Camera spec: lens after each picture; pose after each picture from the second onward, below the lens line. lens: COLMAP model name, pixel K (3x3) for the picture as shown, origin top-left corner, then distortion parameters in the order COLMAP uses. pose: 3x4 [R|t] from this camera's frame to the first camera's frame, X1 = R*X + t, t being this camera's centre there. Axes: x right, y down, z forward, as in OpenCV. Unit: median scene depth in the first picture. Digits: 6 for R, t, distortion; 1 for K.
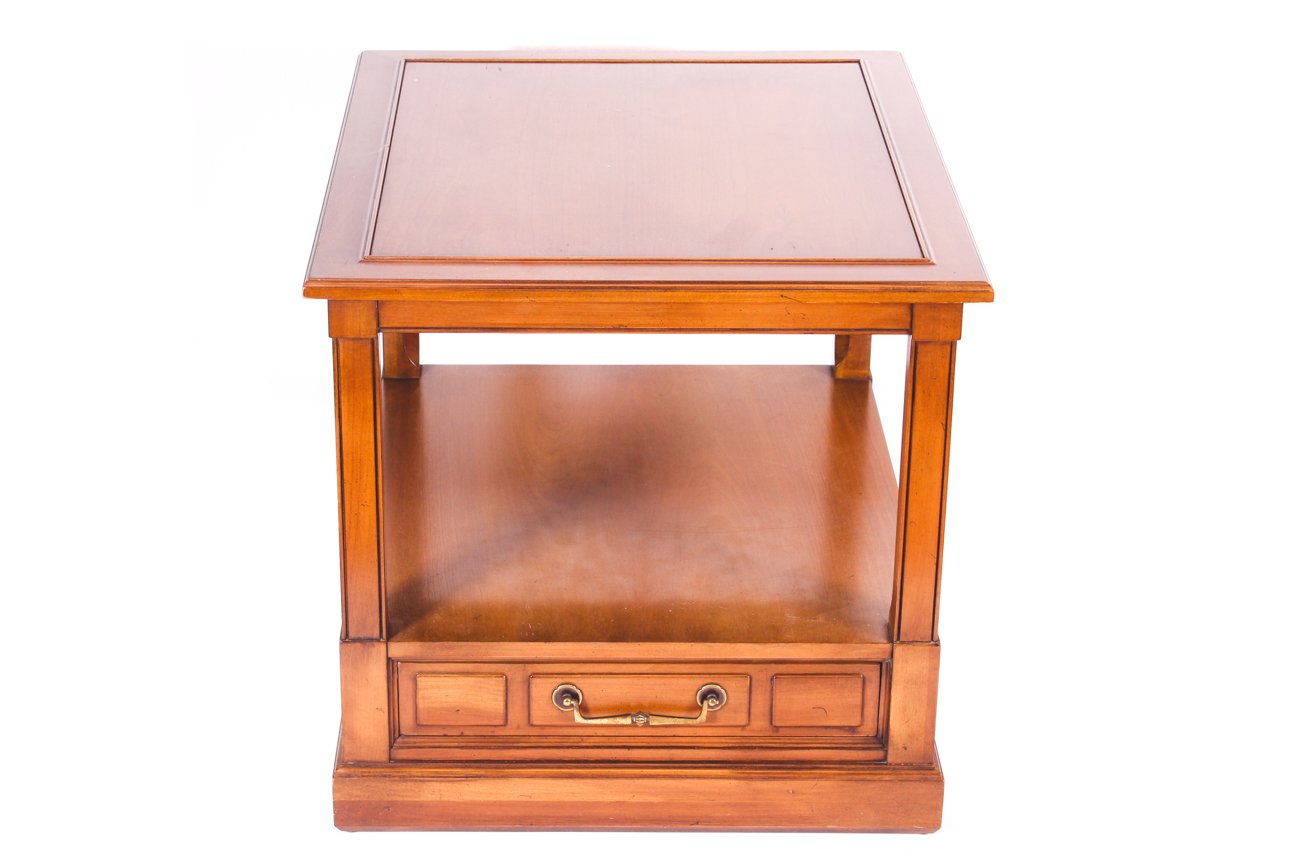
lens RADIAL K [[2741.5, 0, 650.0], [0, 2741.5, 433.5], [0, 0, 1]] dist [0.078396, 0.108019]
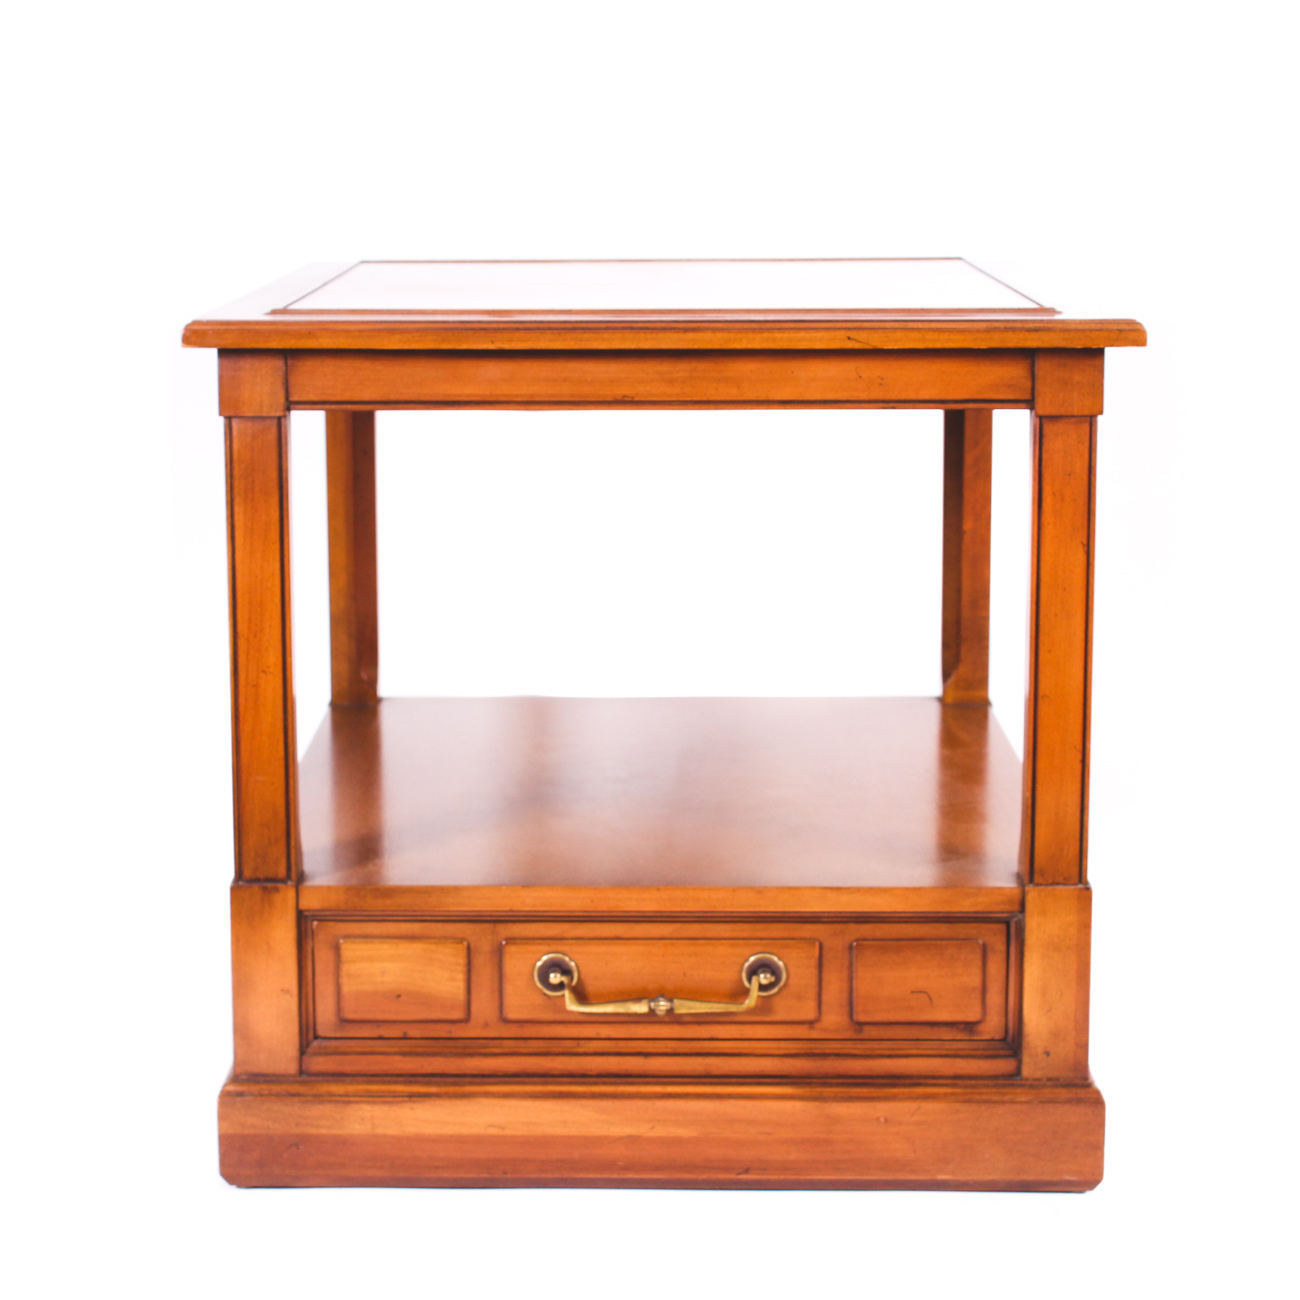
lens RADIAL K [[3192.3, 0, 650.0], [0, 3192.3, 650.0], [0, 0, 1]] dist [0.010168, 0.075461]
pose [[0.999403, -0.011016, -0.032757, 0.020870], [0.002412, 0.967763, -0.251851, 0.218916], [0.034475, 0.251622, 0.967211, 0.198097]]
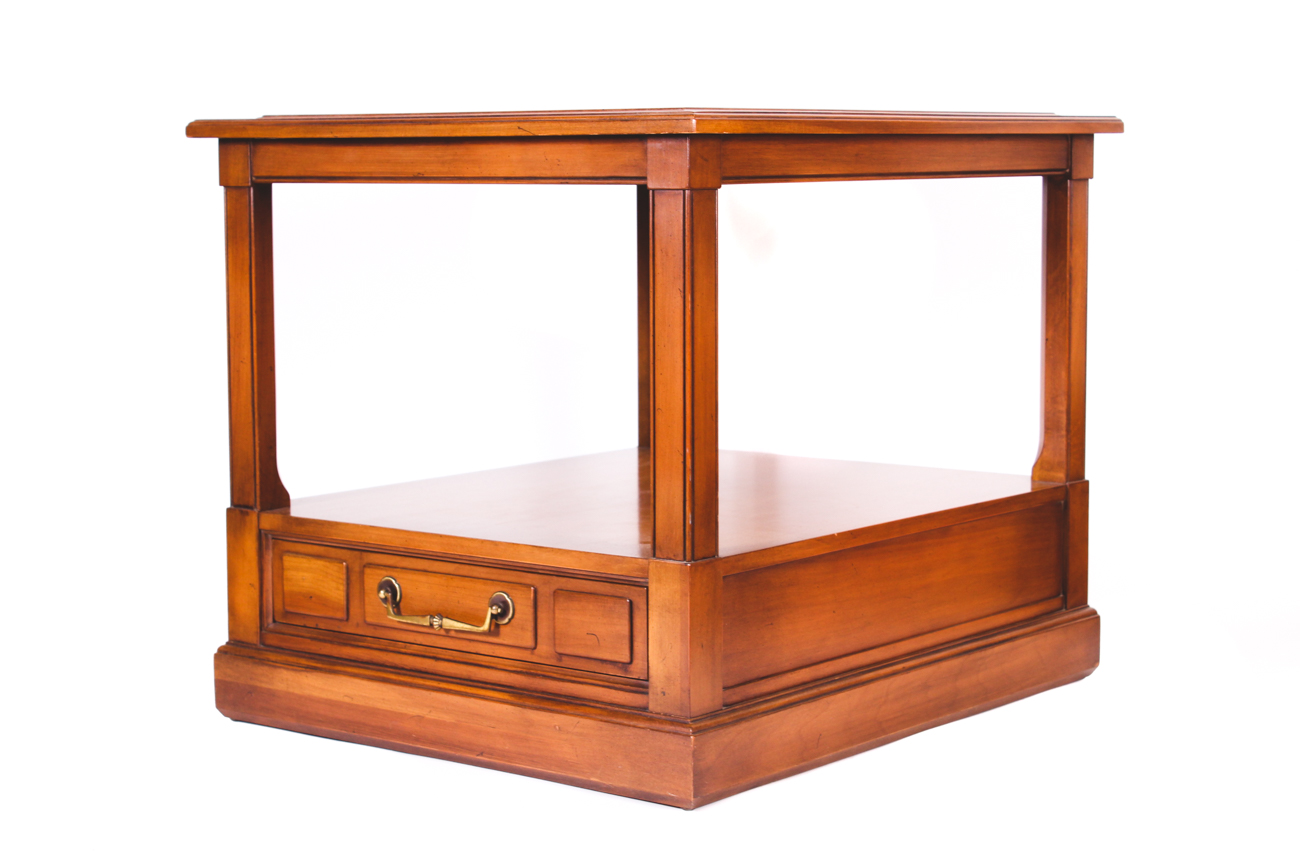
lens RADIAL K [[2617.7, 0, 650.0], [0, 2617.7, 433.5], [0, 0, 1]] dist [0.067055, 0.158181]
pose [[0.764060, 0.049437, -0.643248, 0.625081], [-0.248271, 0.942805, -0.222440, 0.224178], [0.595461, 0.329657, 0.732634, 0.360119]]
